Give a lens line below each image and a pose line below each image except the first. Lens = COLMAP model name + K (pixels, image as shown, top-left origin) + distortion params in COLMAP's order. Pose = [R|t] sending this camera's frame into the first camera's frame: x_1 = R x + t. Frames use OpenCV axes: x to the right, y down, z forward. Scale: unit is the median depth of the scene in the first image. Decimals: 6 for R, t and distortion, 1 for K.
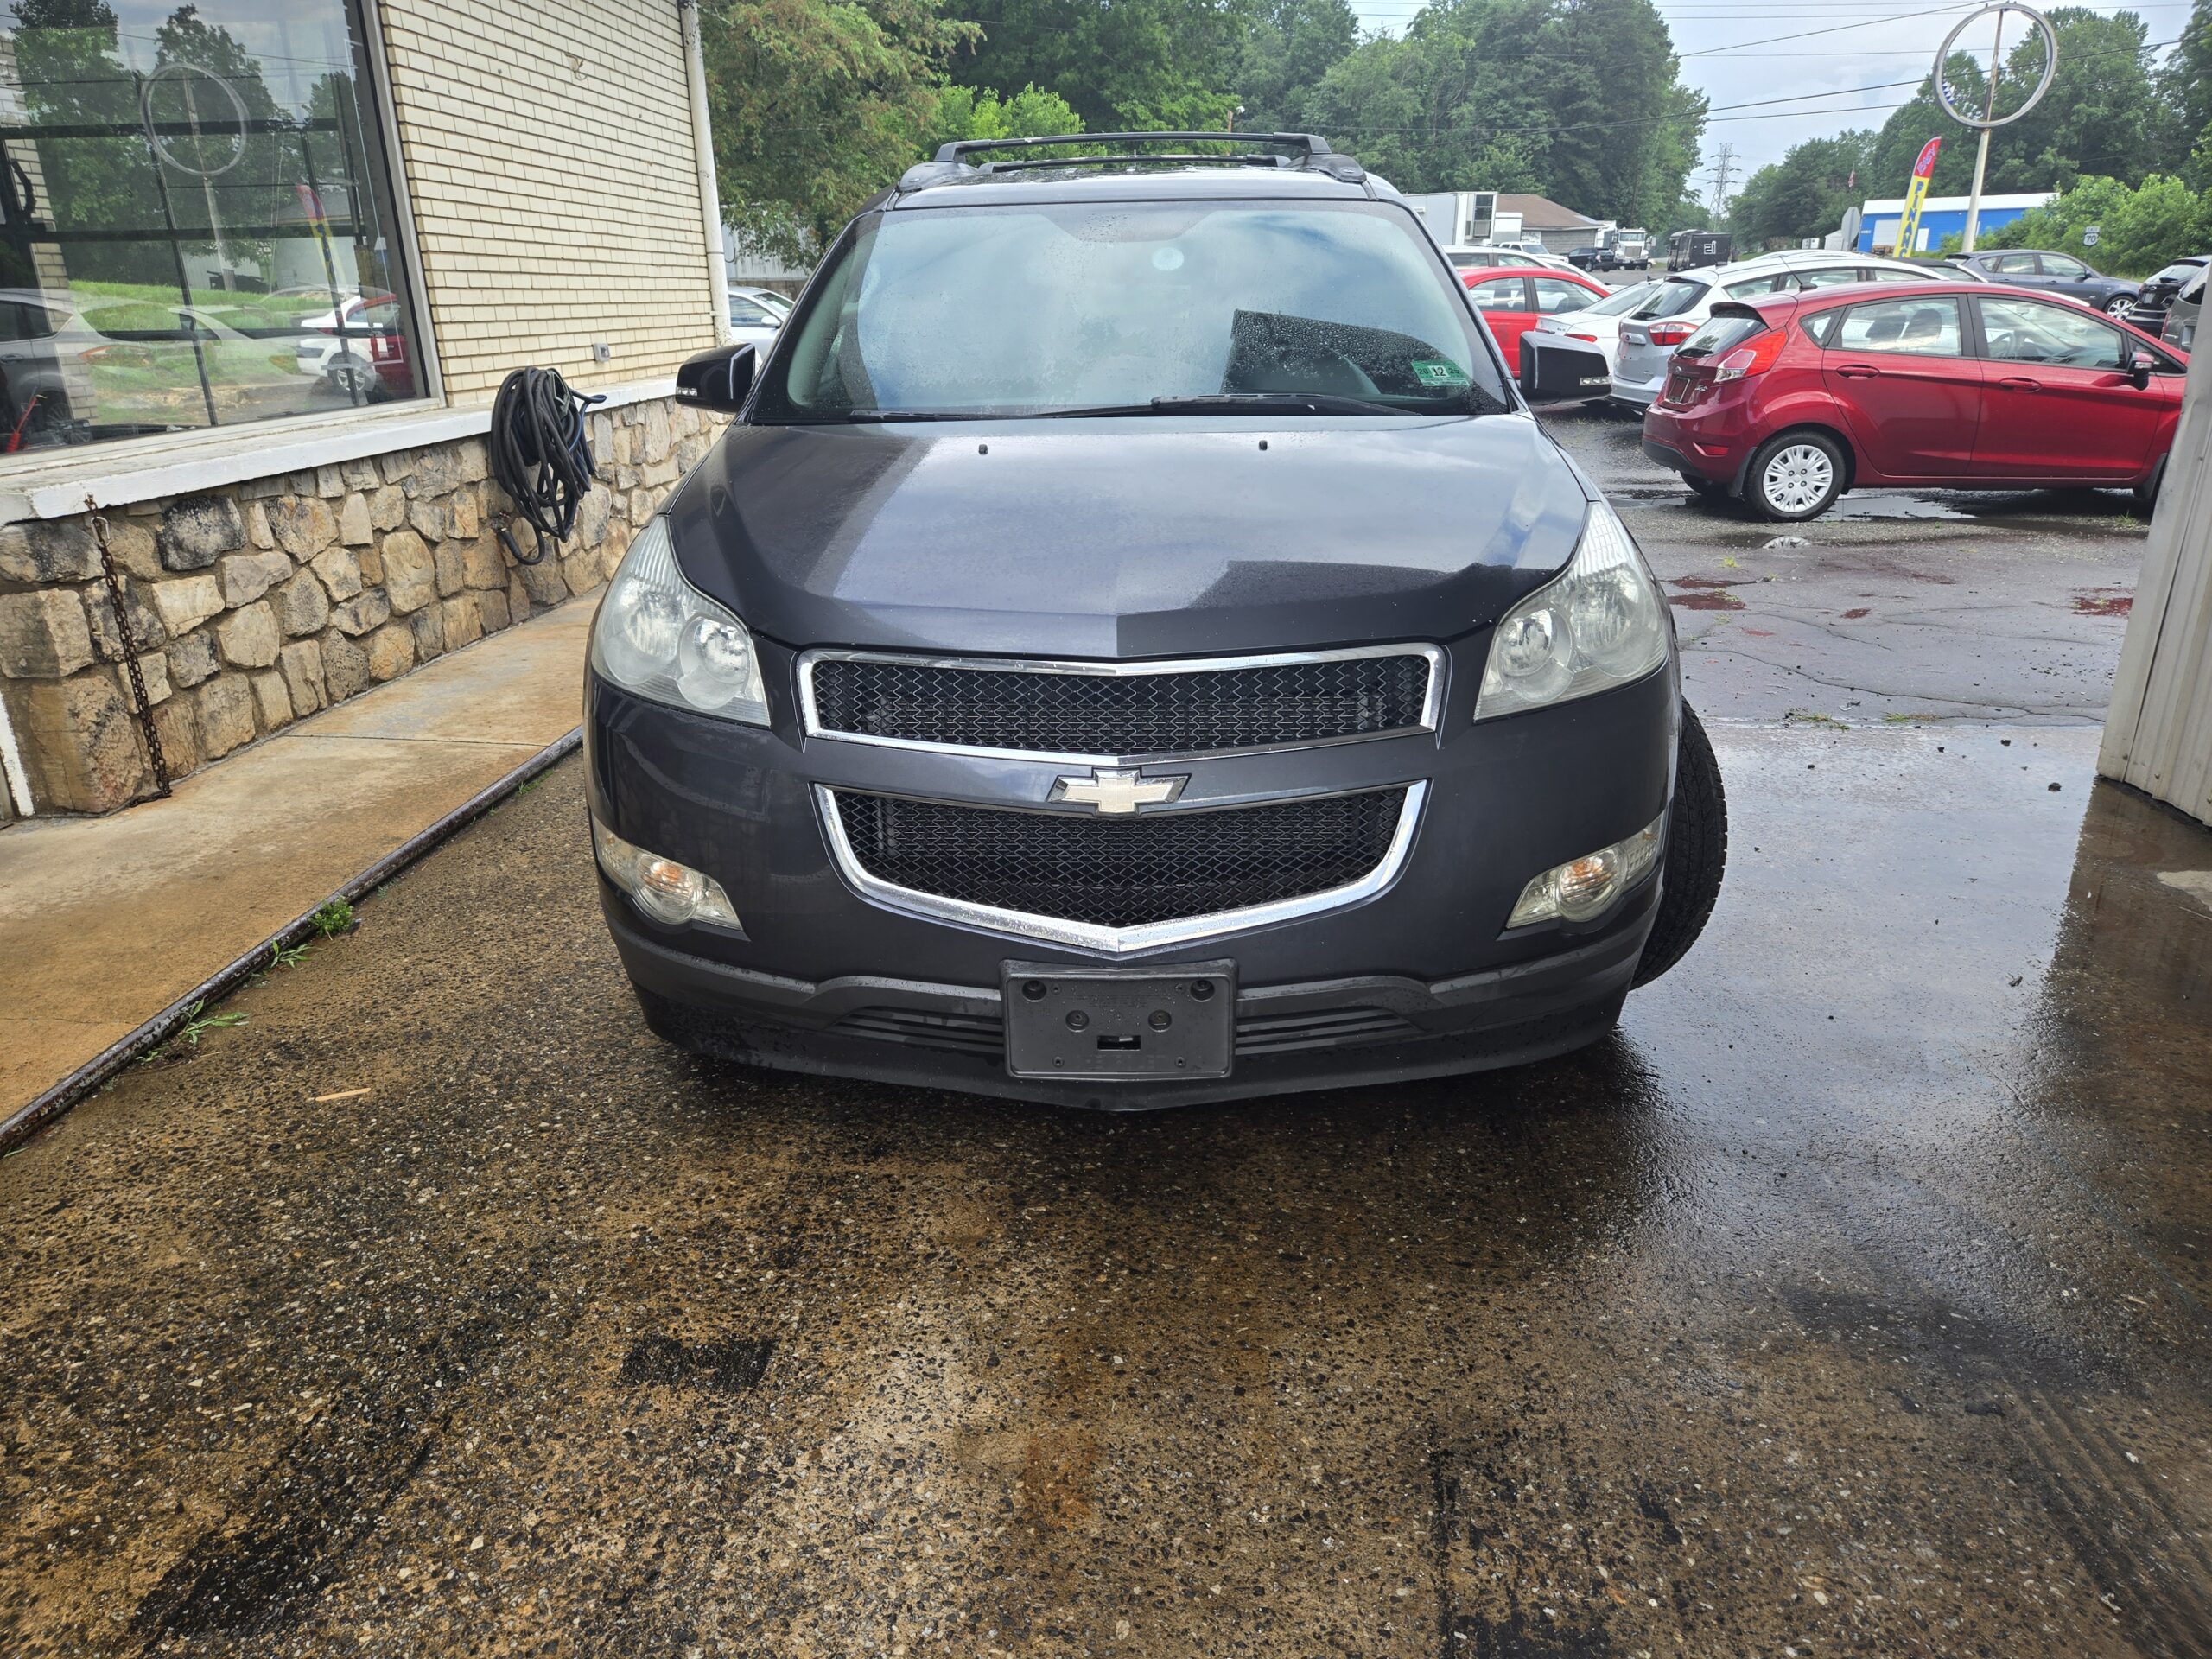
lens RADIAL K [[1483.0, 0, 1093.5], [0, 1483.0, 853.9], [0, 0, 1]] dist [0.075644, -0.068875]
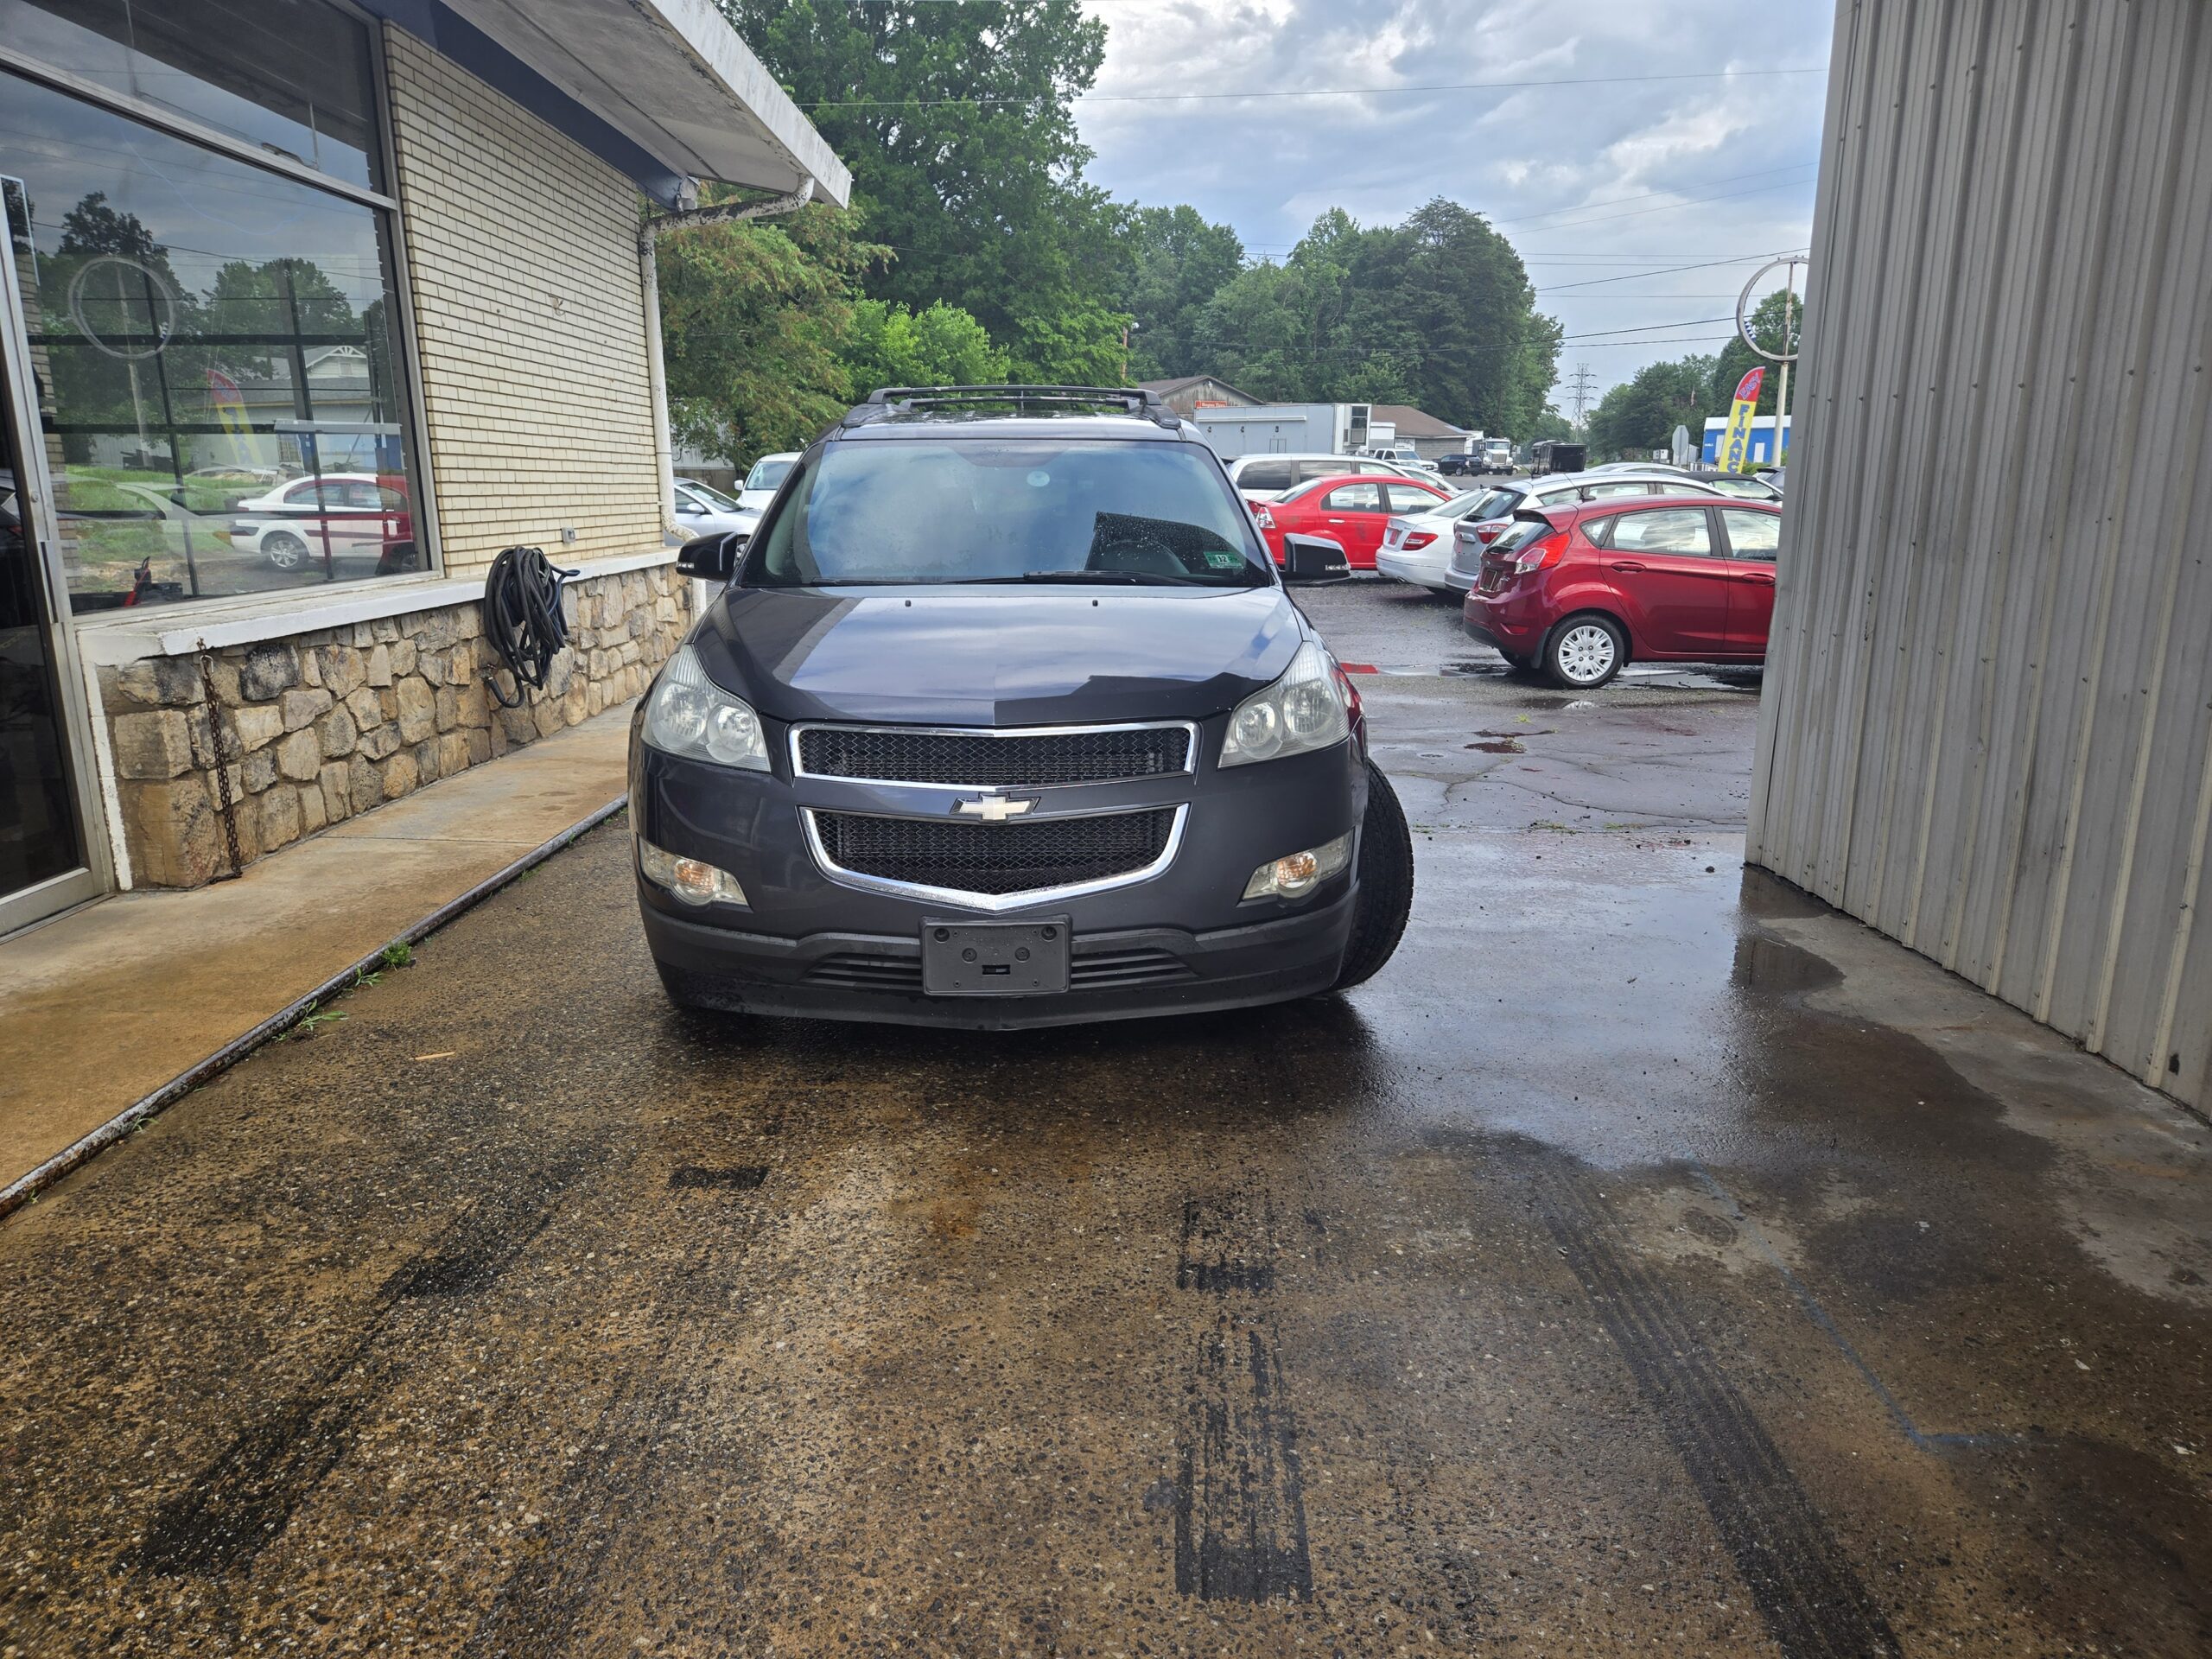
lens RADIAL K [[1491.4, 0, 1110.5], [0, 1491.4, 847.9], [0, 0, 1]] dist [0.071755, -0.067301]
pose [[0.997308, -0.001105, 0.073323, 0.010573], [0.009959, 0.992664, -0.120493, 0.089427], [-0.072652, 0.120899, 0.990003, -0.271675]]
